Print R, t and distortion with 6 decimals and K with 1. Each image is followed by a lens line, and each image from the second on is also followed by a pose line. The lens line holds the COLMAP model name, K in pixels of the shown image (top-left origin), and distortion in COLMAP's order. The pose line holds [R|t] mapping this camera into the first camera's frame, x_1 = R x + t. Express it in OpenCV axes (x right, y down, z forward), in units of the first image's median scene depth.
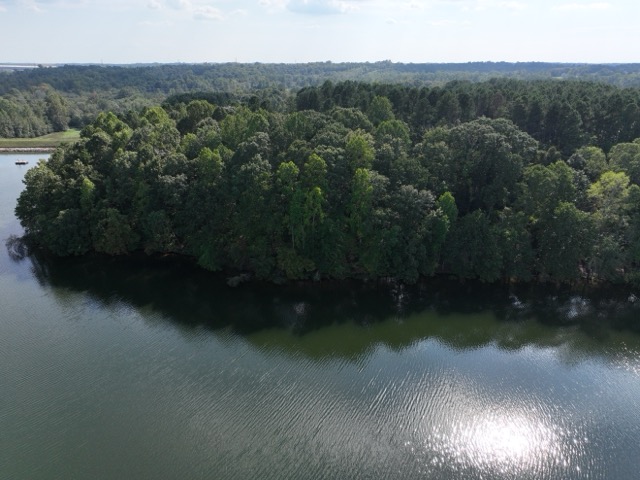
lens RADIAL K [[447.8, 0, 321.7], [0, 447.8, 241.6], [0, 0, 1]] dist [-0.004787, 0.017072]
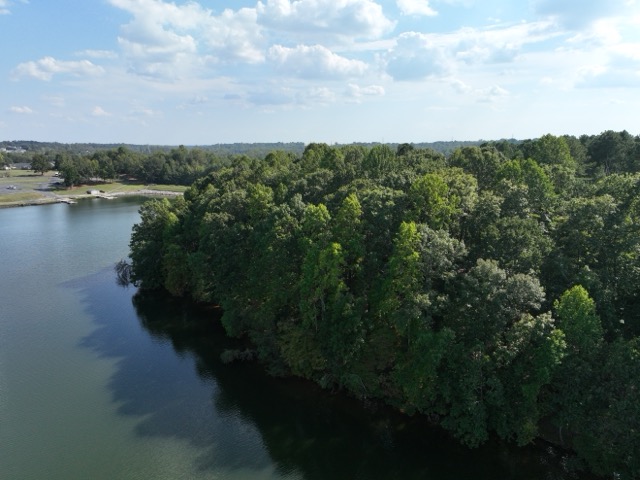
lens RADIAL K [[447.8, 0, 321.3], [0, 447.8, 239.9], [0, 0, 1]] dist [-0.004787, 0.017072]
pose [[0.830613, 0.111008, -0.545673, 0.284292], [-0.202007, 0.973243, -0.109502, -0.043016], [0.518917, 0.201183, 0.830813, 0.385338]]
